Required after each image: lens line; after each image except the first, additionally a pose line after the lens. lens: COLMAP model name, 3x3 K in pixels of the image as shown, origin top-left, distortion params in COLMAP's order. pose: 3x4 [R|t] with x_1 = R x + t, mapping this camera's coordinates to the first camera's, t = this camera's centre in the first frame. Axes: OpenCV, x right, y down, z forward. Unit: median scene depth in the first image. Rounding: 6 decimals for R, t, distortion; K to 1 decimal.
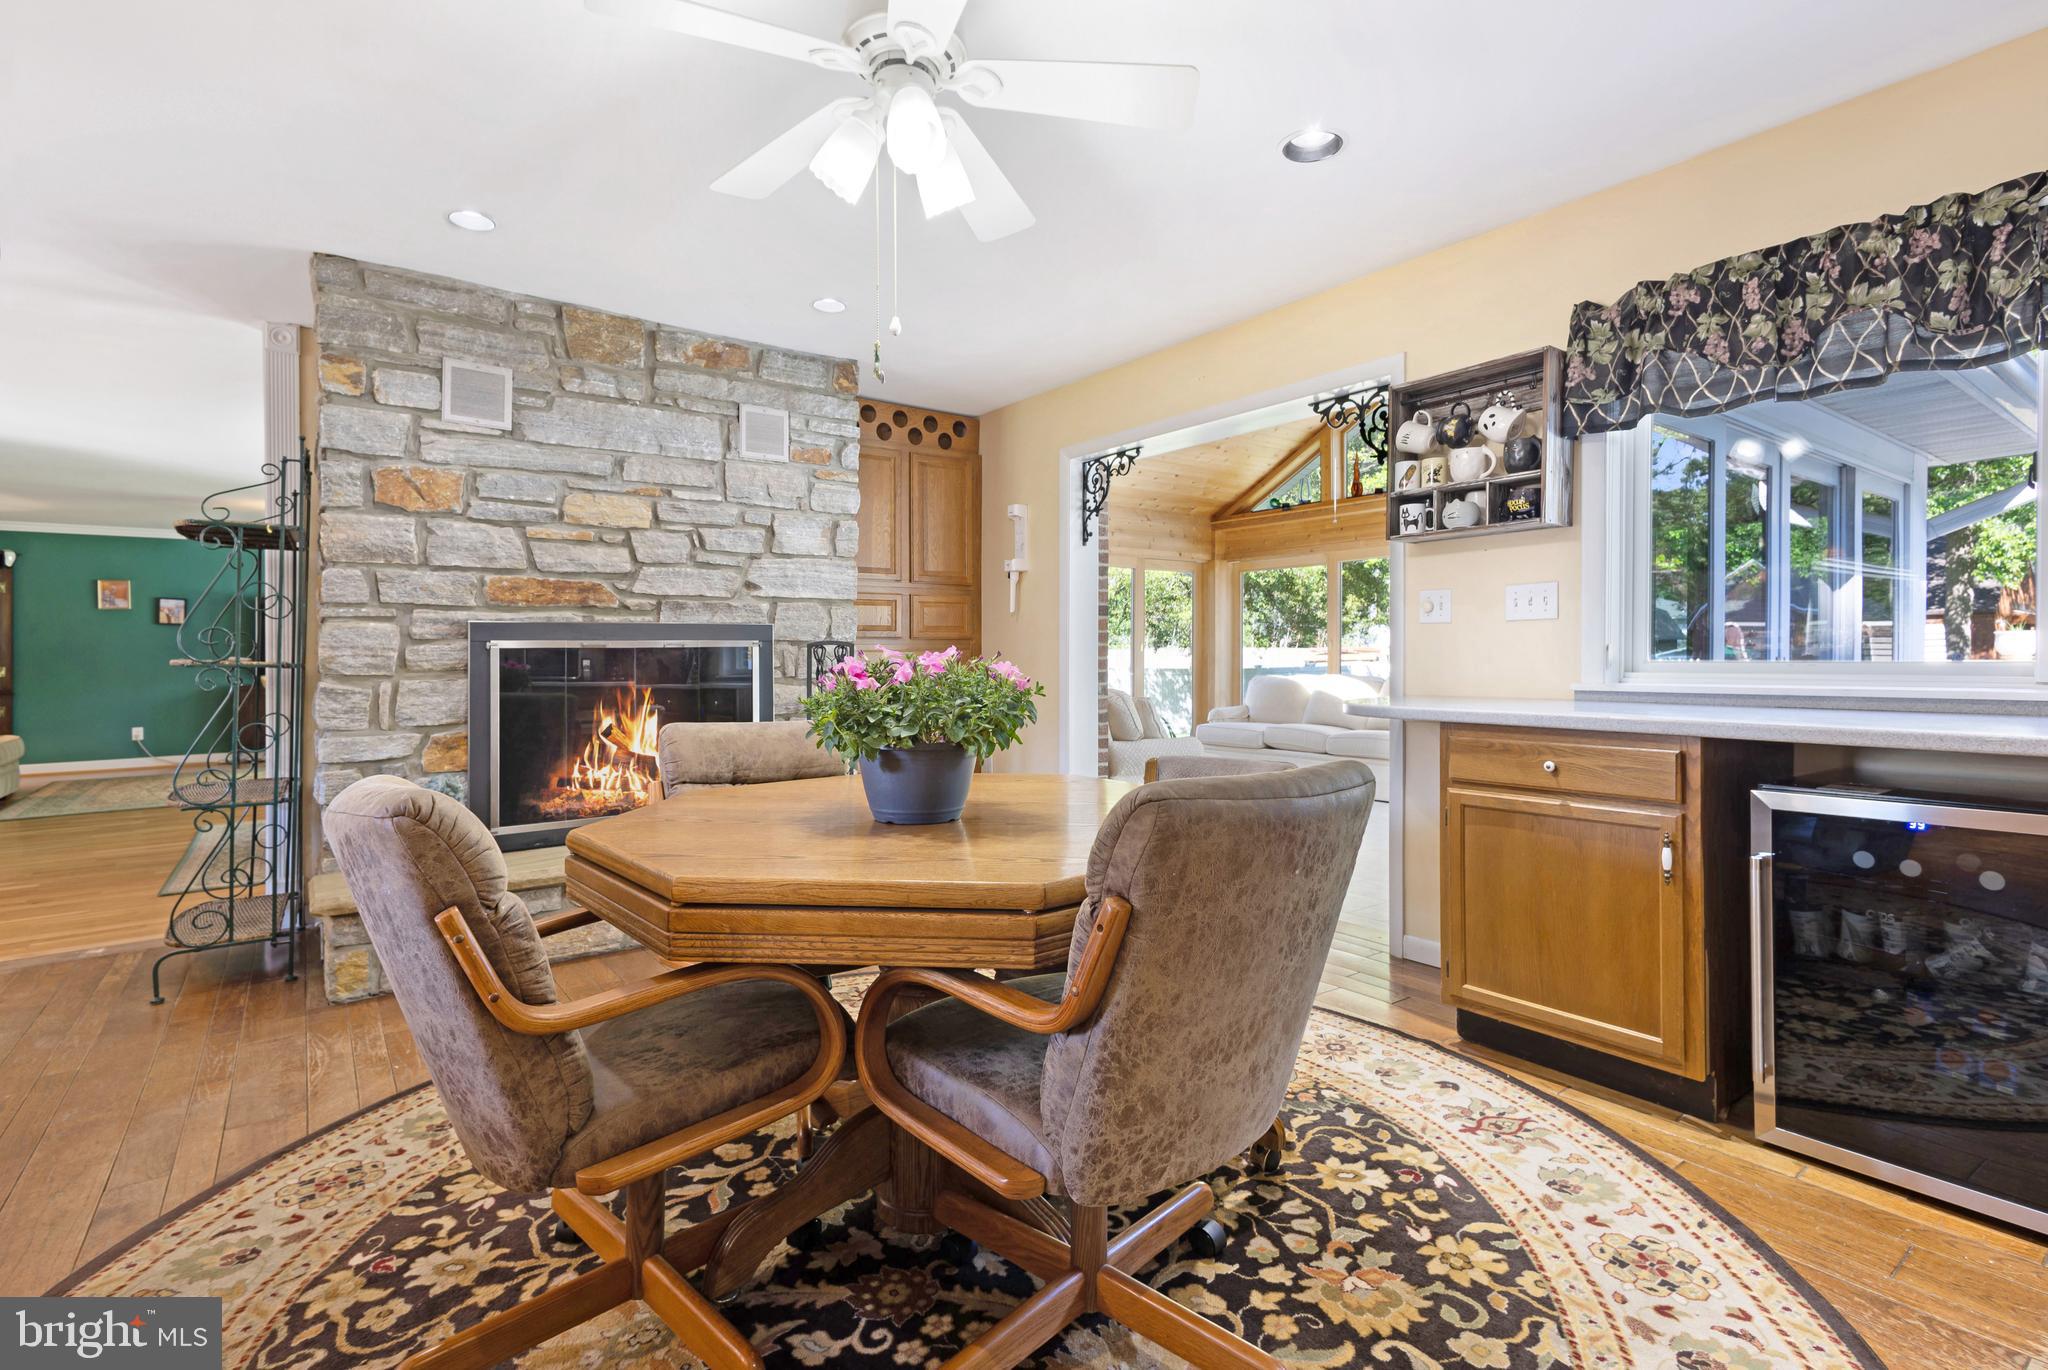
lens RADIAL K [[963.1, 0, 1041.6], [0, 963.1, 686.5], [0, 0, 1]] dist [0.026134, -0.003534]
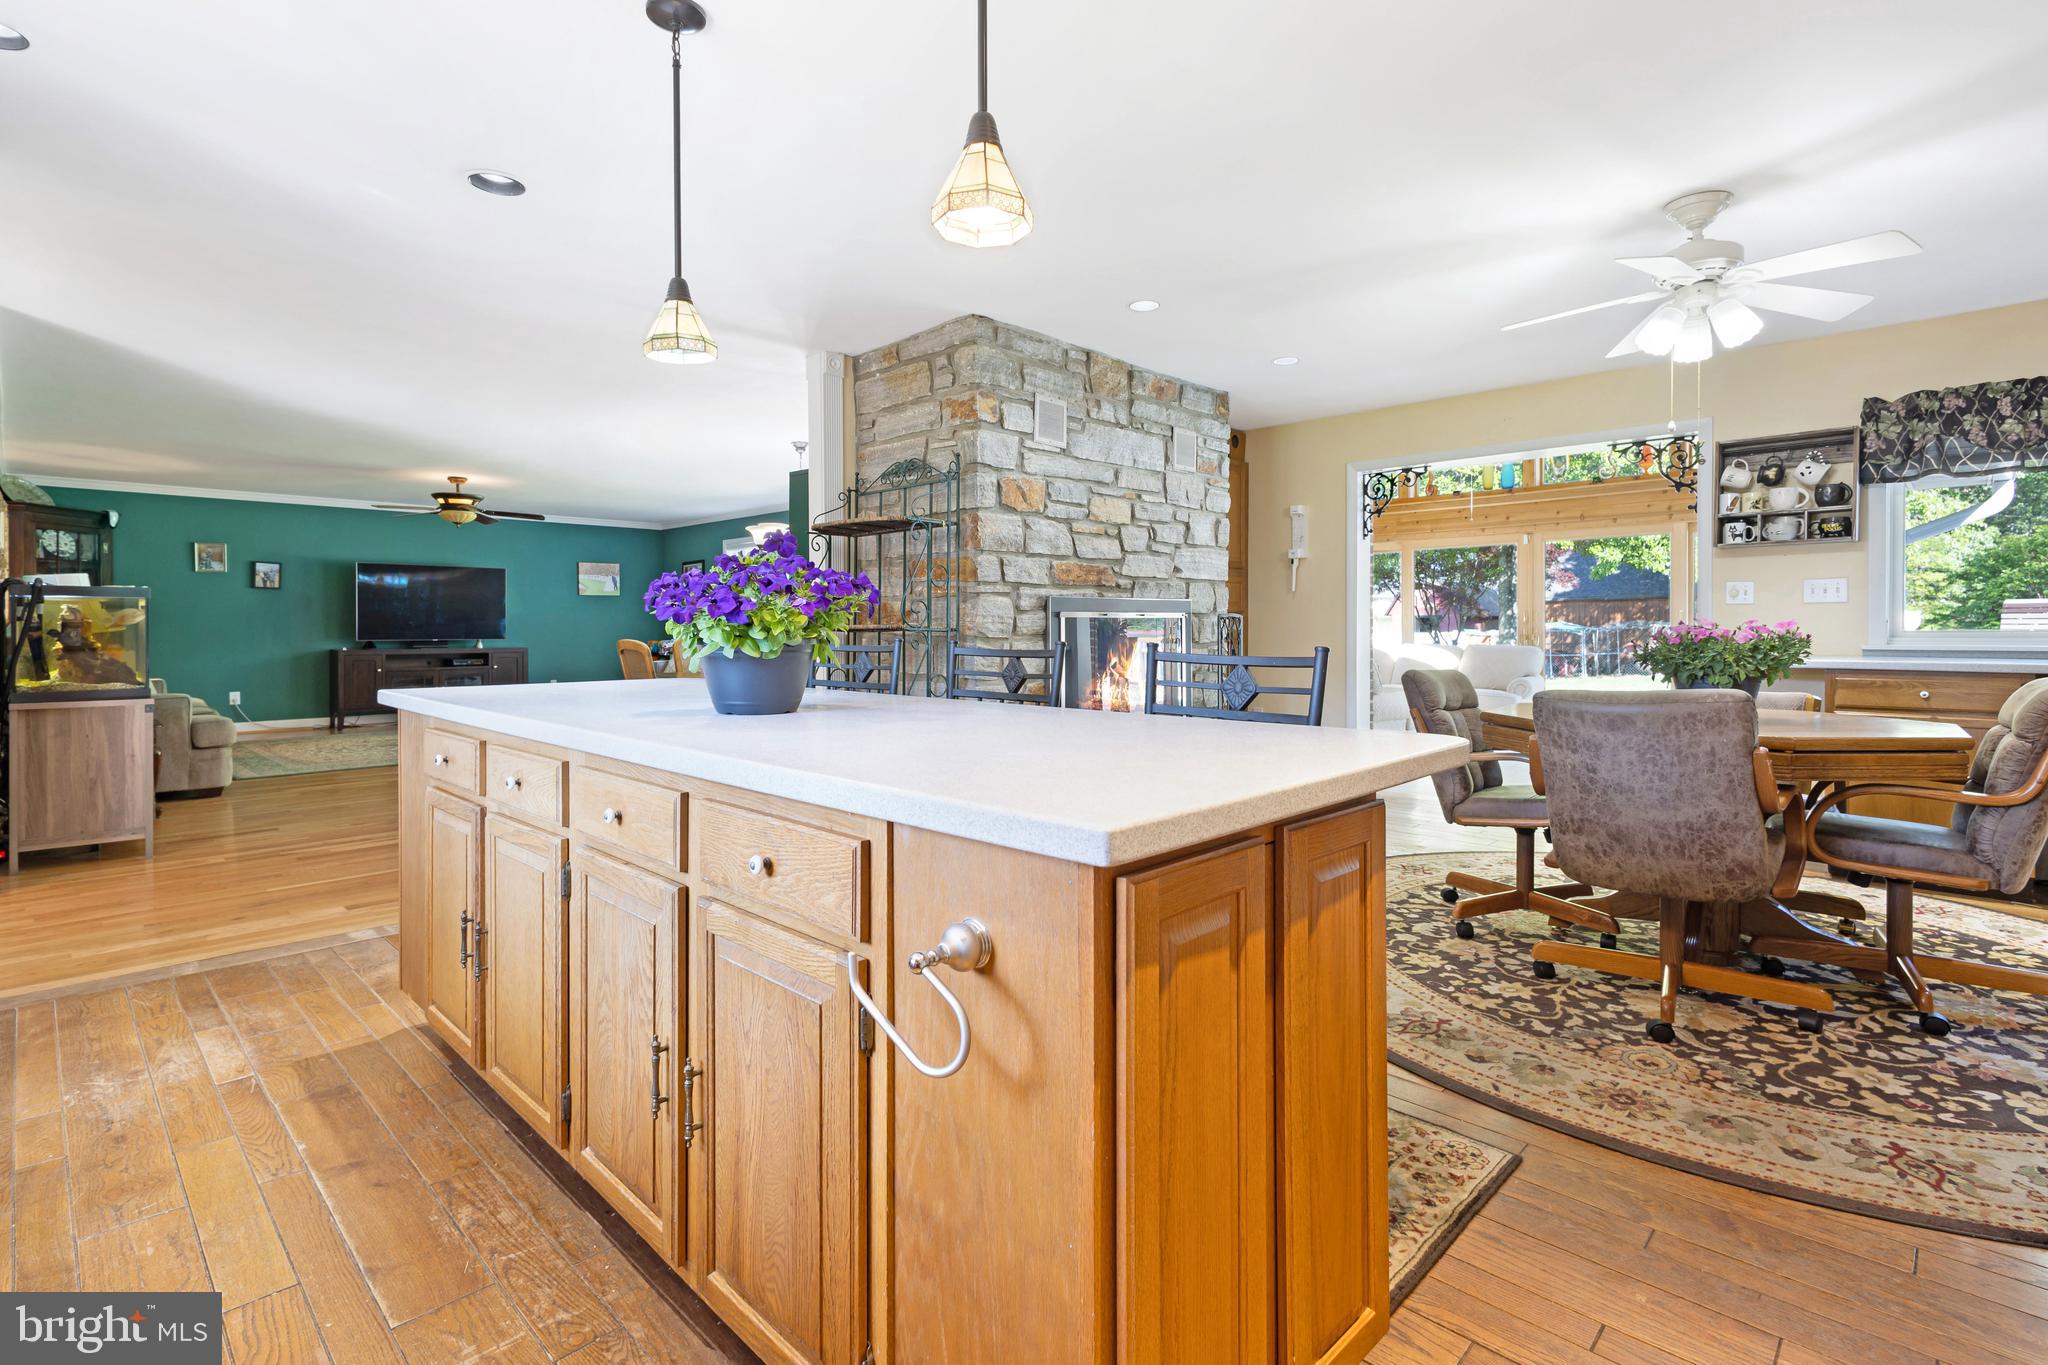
lens RADIAL K [[963.1, 0, 1024.1], [0, 963.1, 634.3], [0, 0, 1]] dist [0.026134, -0.003534]
pose [[0.987561, 0.004210, 0.157180, -0.825872], [-0.000358, 0.999699, -0.024525, 0.014436], [-0.157236, 0.024164, 0.987265, -0.254818]]
